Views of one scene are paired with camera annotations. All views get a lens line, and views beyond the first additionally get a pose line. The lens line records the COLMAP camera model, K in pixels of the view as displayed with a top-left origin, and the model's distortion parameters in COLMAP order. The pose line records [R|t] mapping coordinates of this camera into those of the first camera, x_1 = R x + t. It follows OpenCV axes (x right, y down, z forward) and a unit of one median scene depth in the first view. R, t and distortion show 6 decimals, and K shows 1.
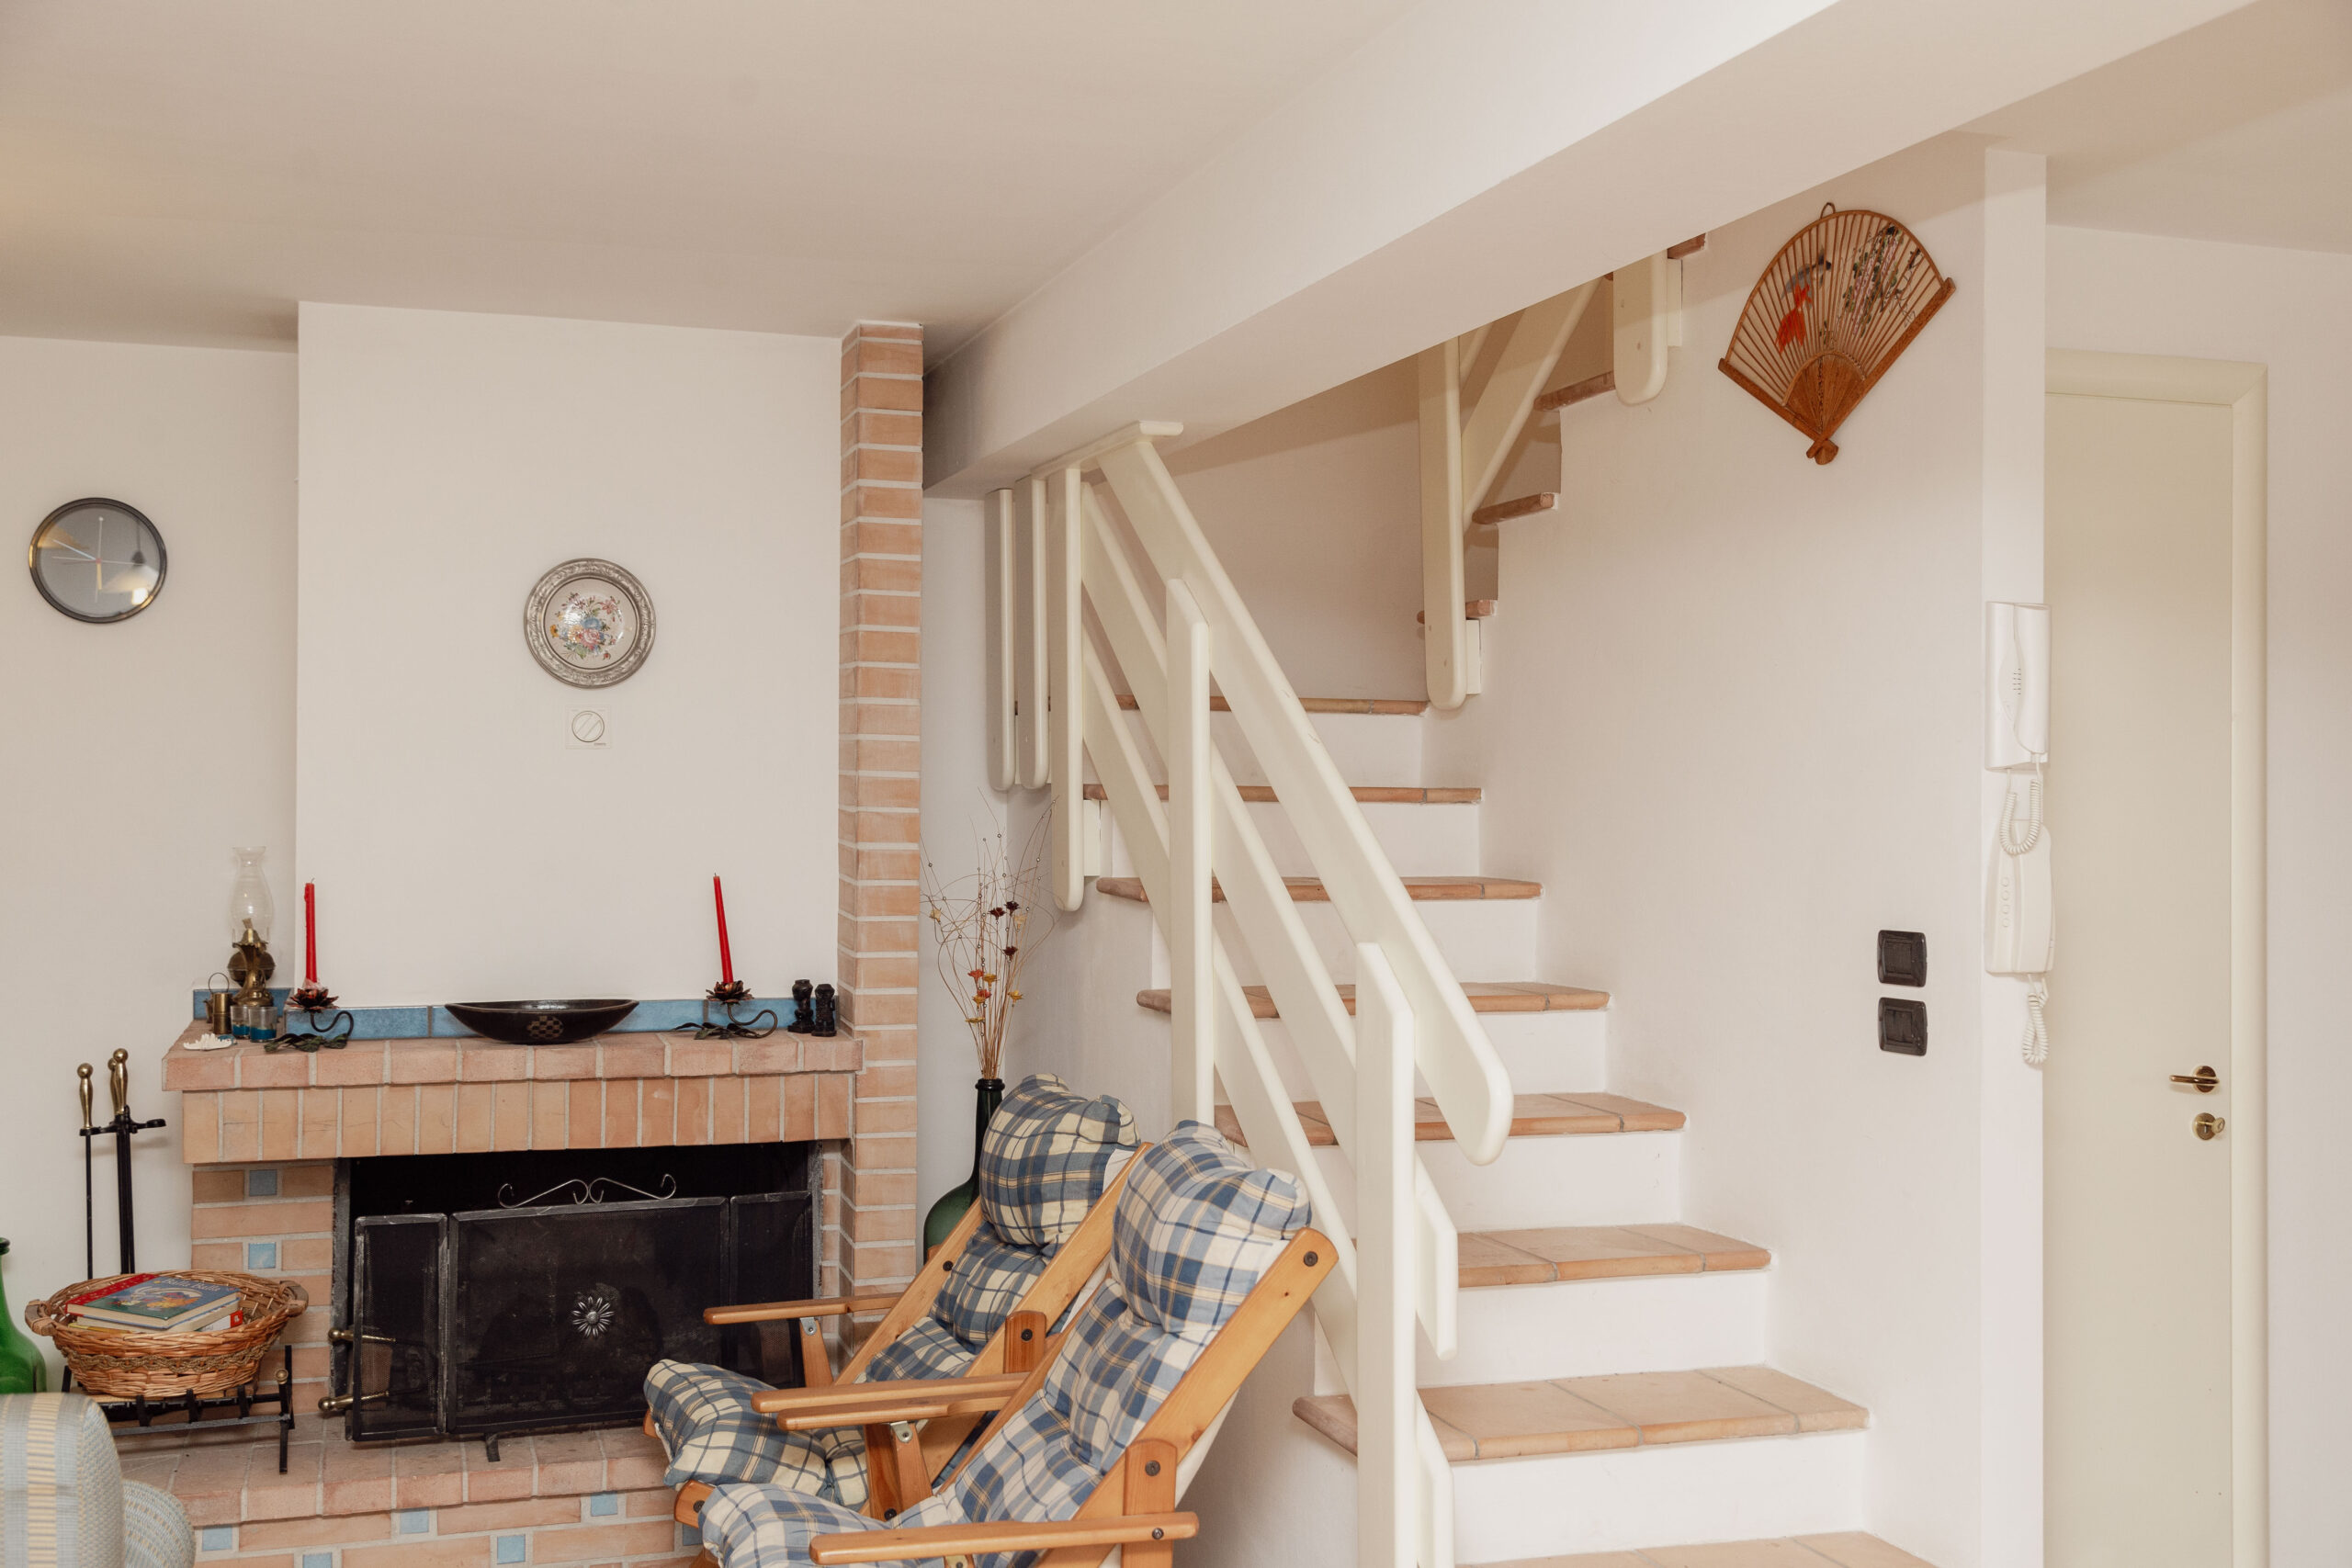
lens RADIAL K [[2416.4, 0, 1176.1], [0, 2416.4, 837.0], [0, 0, 1]] dist [0.031450, 0.011278]
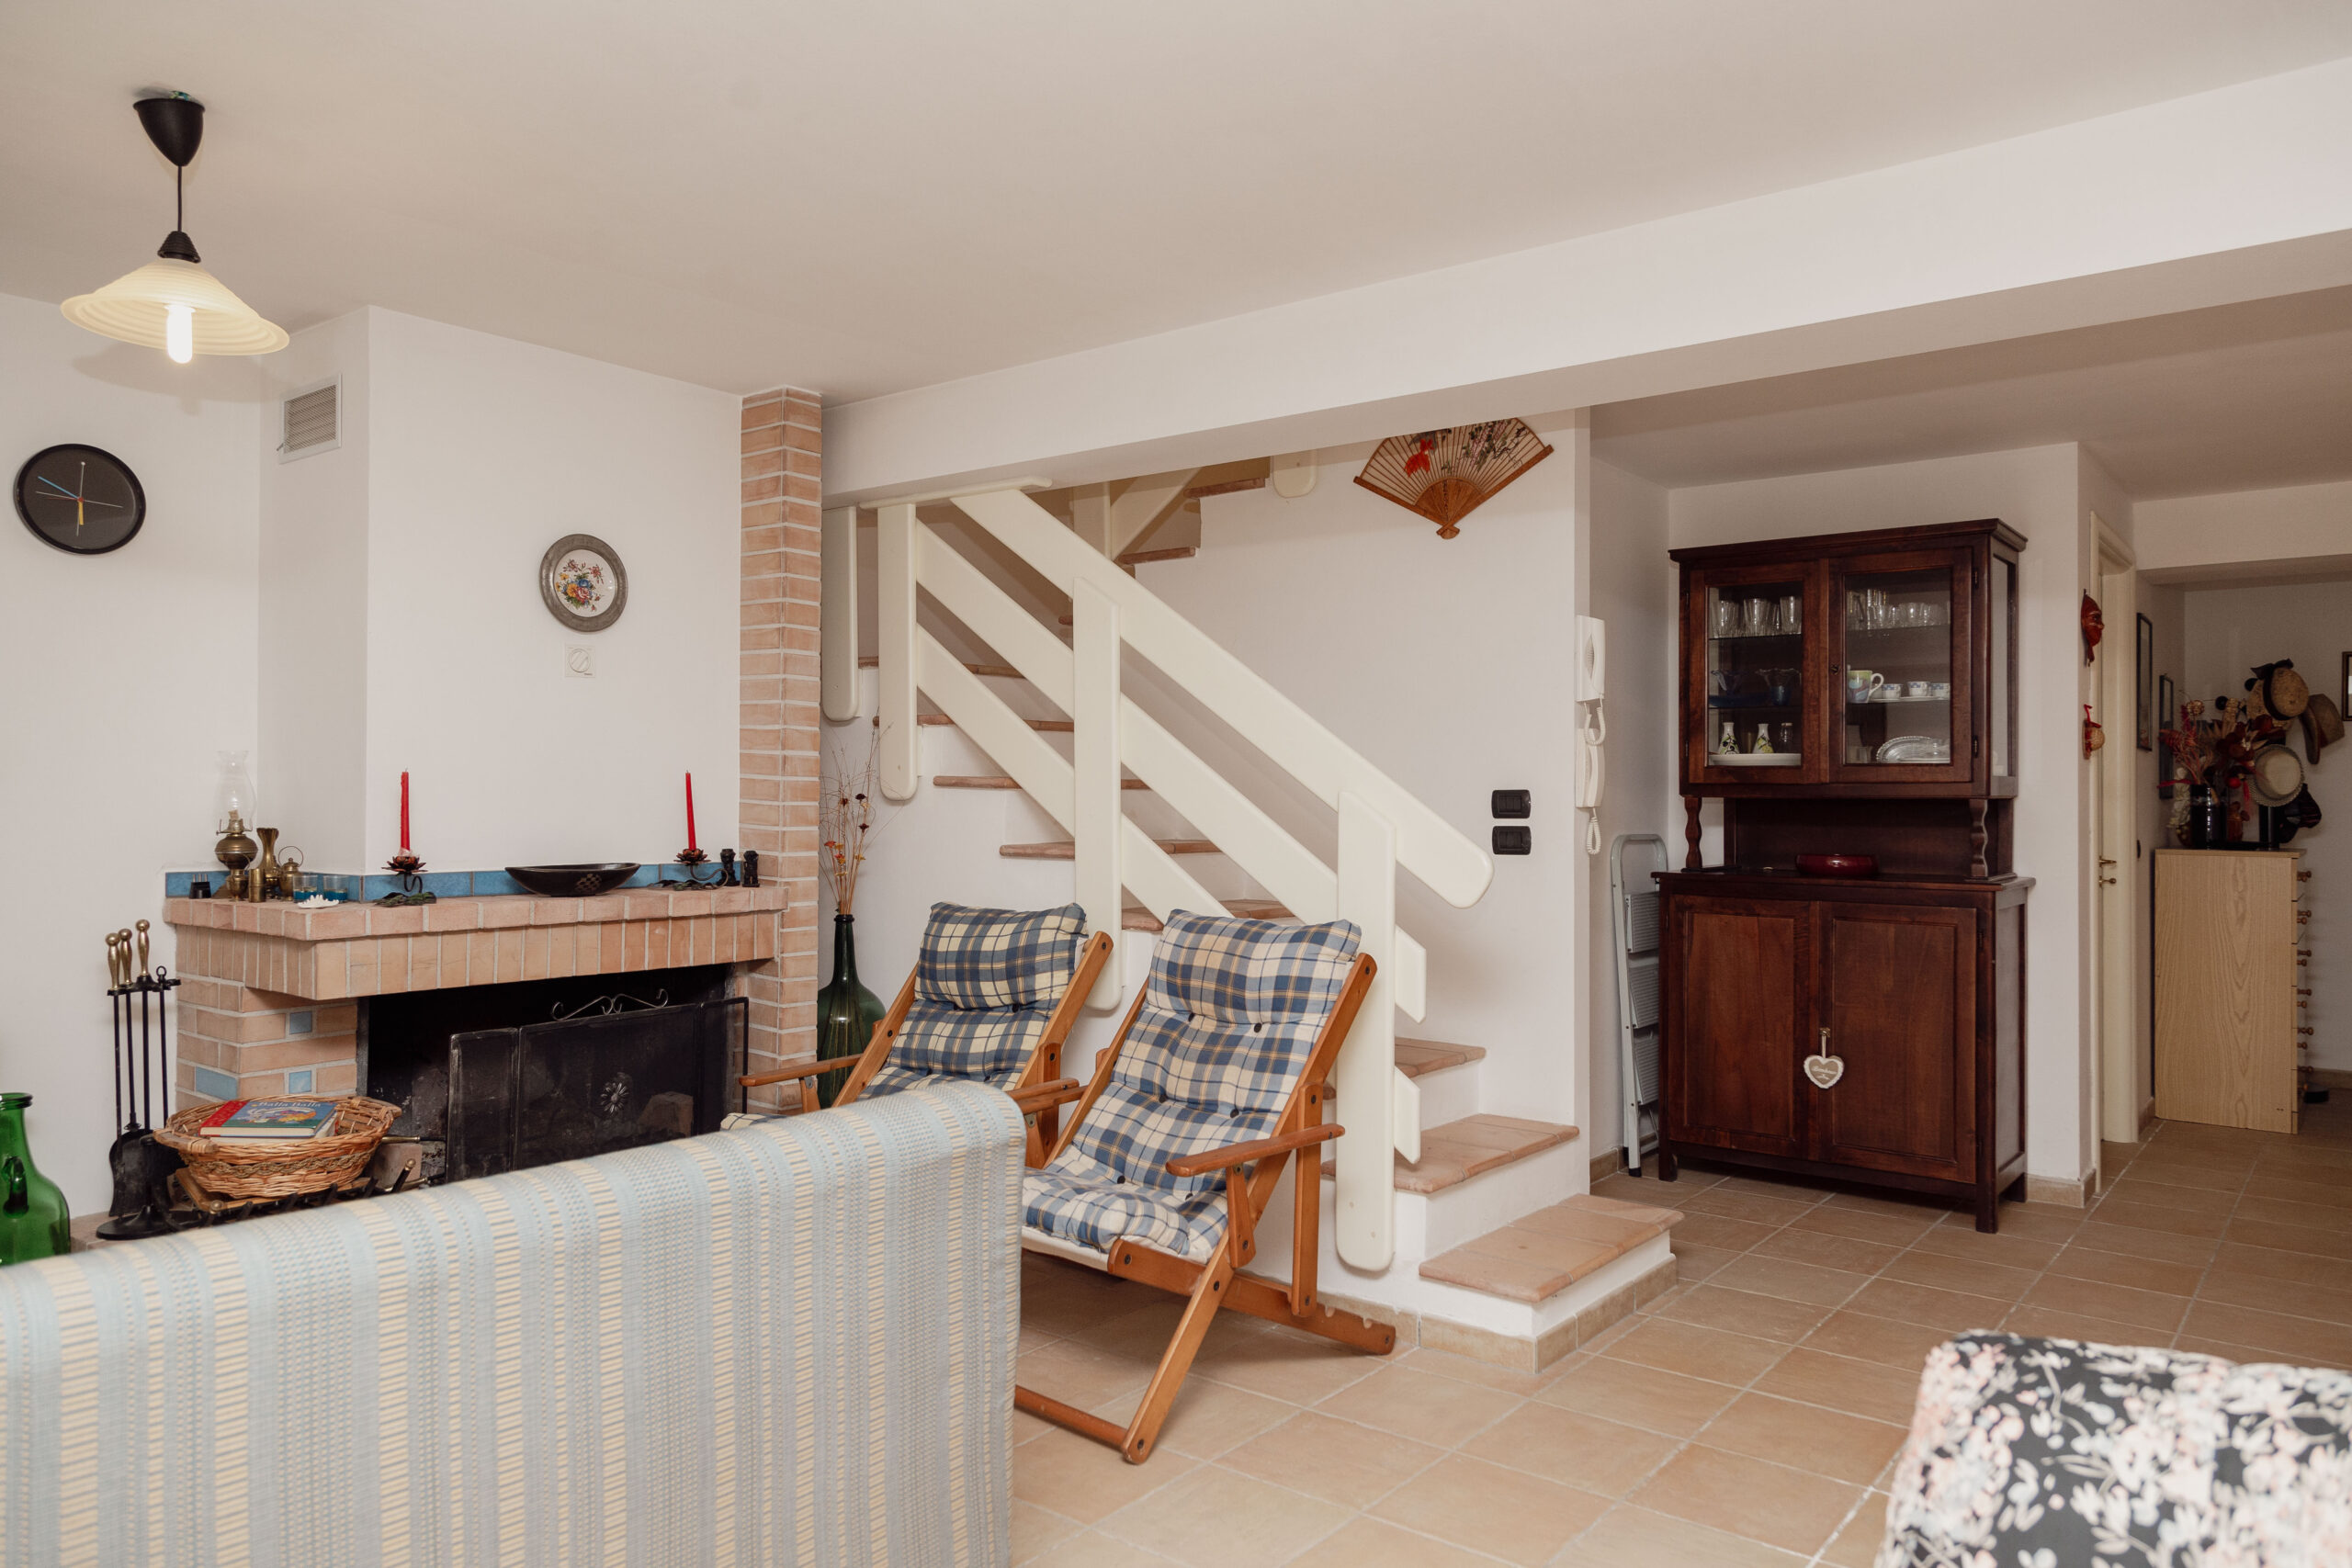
lens RADIAL K [[1548.2, 0, 1171.7], [0, 1548.2, 826.0], [0, 0, 1]] dist [0.013562, 0.004048]
pose [[0.836073, -0.012481, 0.548477, -0.449752], [0.008798, 0.999918, 0.009342, 0.041199], [-0.548548, -0.002985, 0.836113, 0.108380]]
